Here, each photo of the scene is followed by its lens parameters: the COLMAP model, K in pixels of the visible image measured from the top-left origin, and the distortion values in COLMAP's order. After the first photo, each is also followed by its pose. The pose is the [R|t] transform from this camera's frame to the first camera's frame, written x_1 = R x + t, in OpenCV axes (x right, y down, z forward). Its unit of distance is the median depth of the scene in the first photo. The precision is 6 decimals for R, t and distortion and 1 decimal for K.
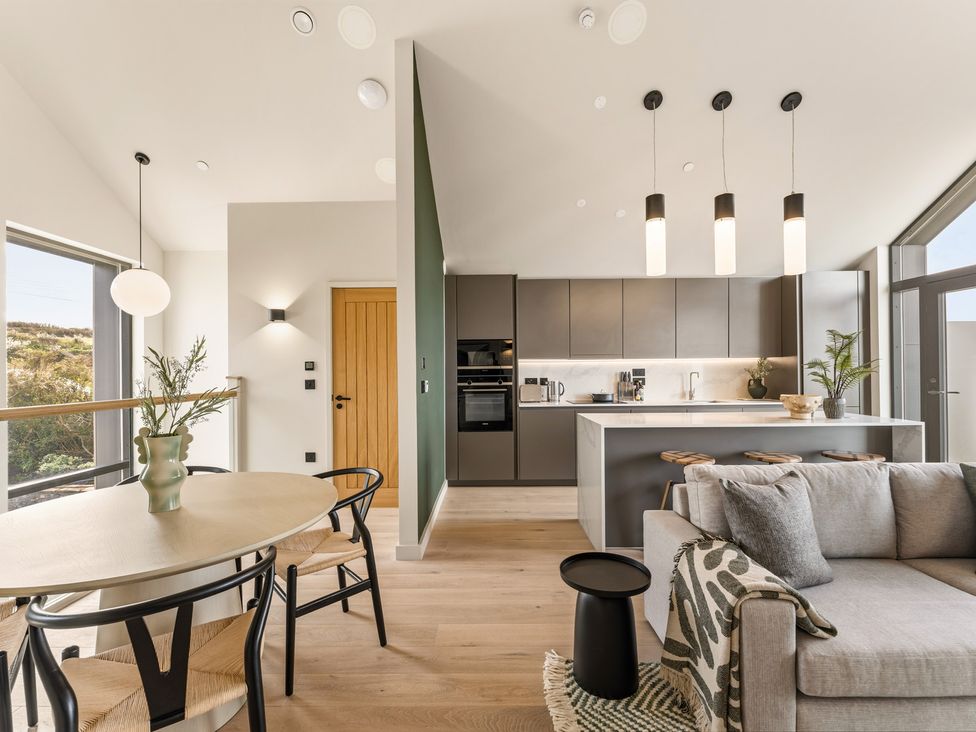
lens RADIAL K [[443.6, 0, 489.9], [0, 443.6, 370.5], [0, 0, 1]] dist [-0.002951, -0.000610]
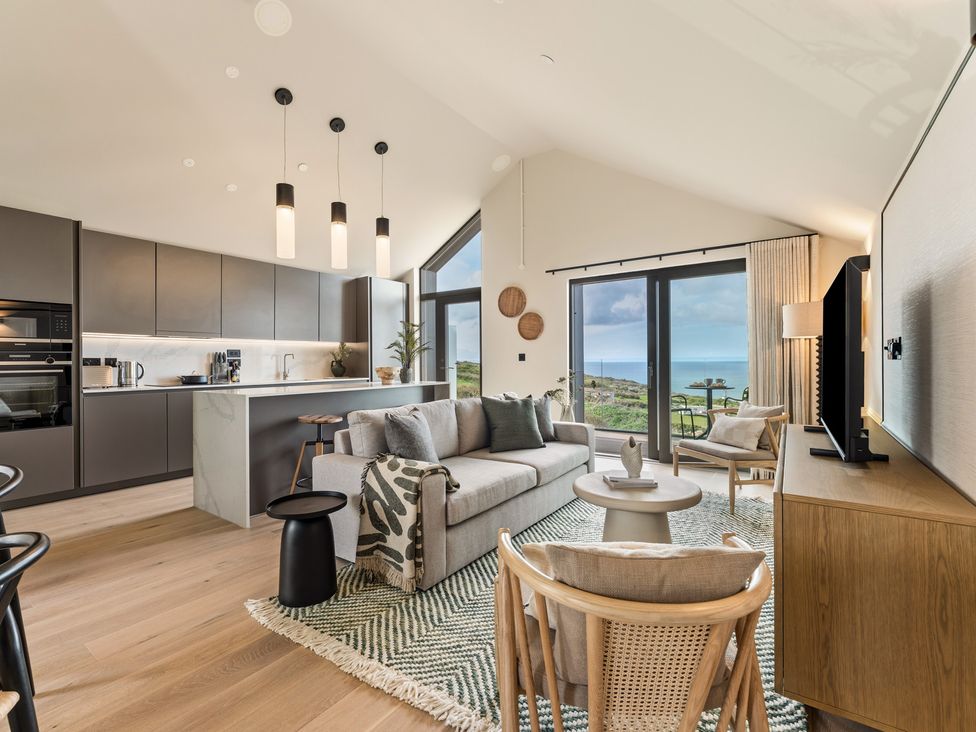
lens RADIAL K [[443.0, 0, 488.0], [0, 443.0, 366.0], [0, 0, 1]] dist [0.000010, -0.000237]
pose [[0.571987, -0.002902, 0.820257, -0.180356], [0.002093, 0.999996, 0.002078, 0.038216], [-0.820260, 0.000528, 0.571991, -0.025004]]
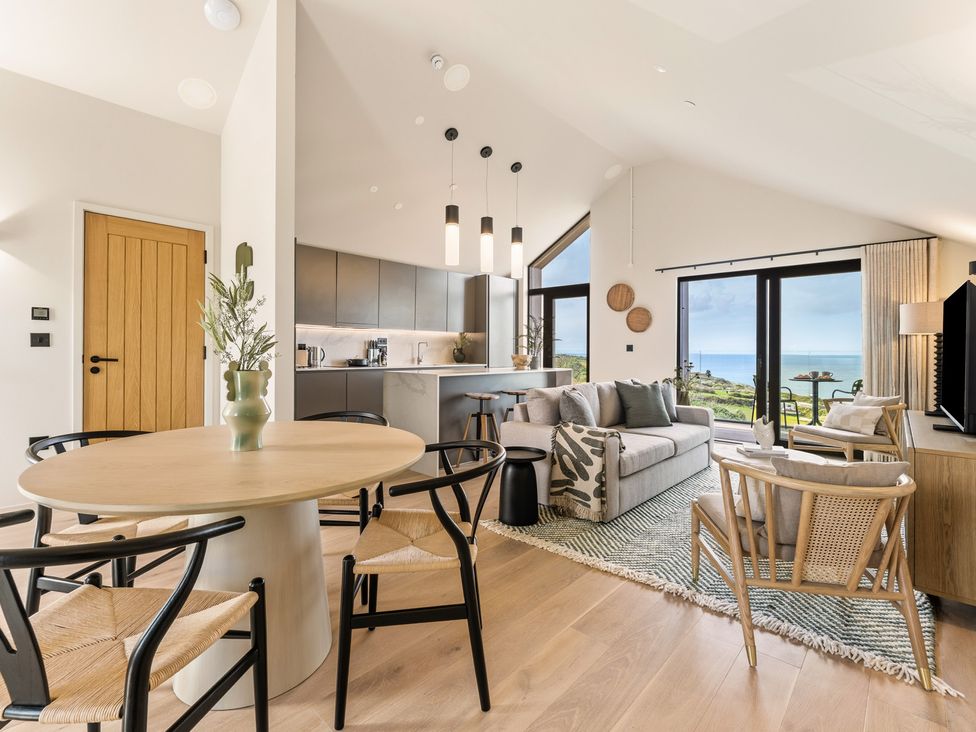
lens RADIAL K [[451.1, 0, 487.7], [0, 451.1, 351.1], [0, 0, 1]] dist [0.000733, -0.000313]
pose [[0.676088, 0.014428, 0.736680, -0.431731], [-0.014835, 0.999872, -0.005968, 0.040762], [-0.736671, -0.006894, 0.676216, -0.006515]]
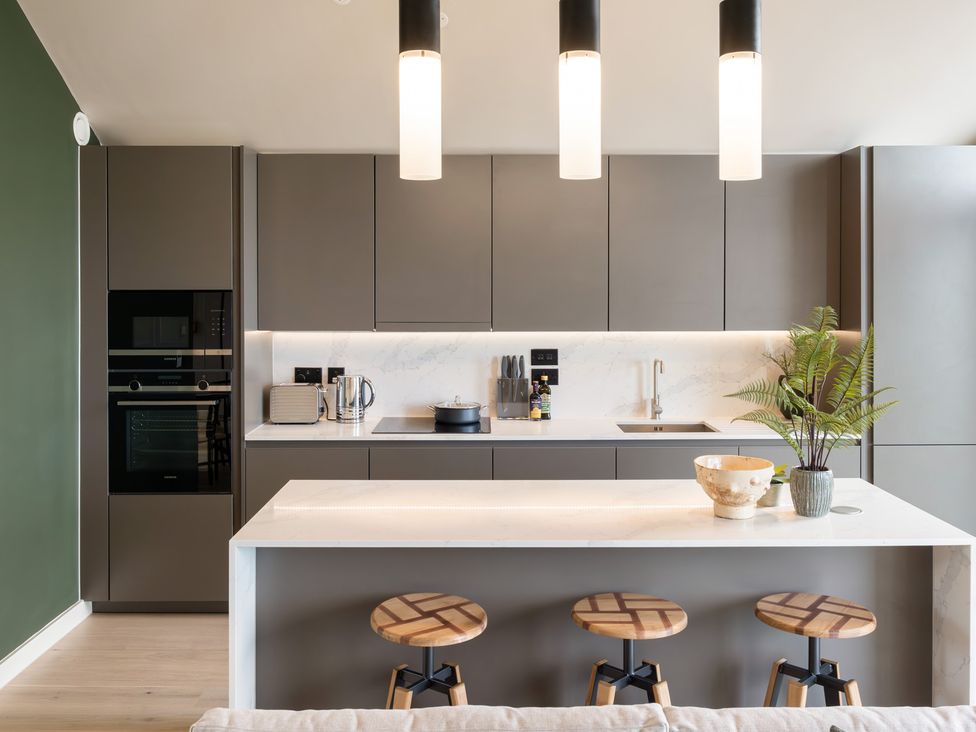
lens RADIAL K [[898.3, 0, 489.2], [0, 898.3, 289.1], [0, 0, 1]] dist [0.007643, -0.004902]
pose [[0.999926, 0.008796, 0.008439, 0.334027], [-0.008801, 0.999961, 0.000551, -0.081305], [-0.008434, -0.000625, 0.999964, 0.092102]]
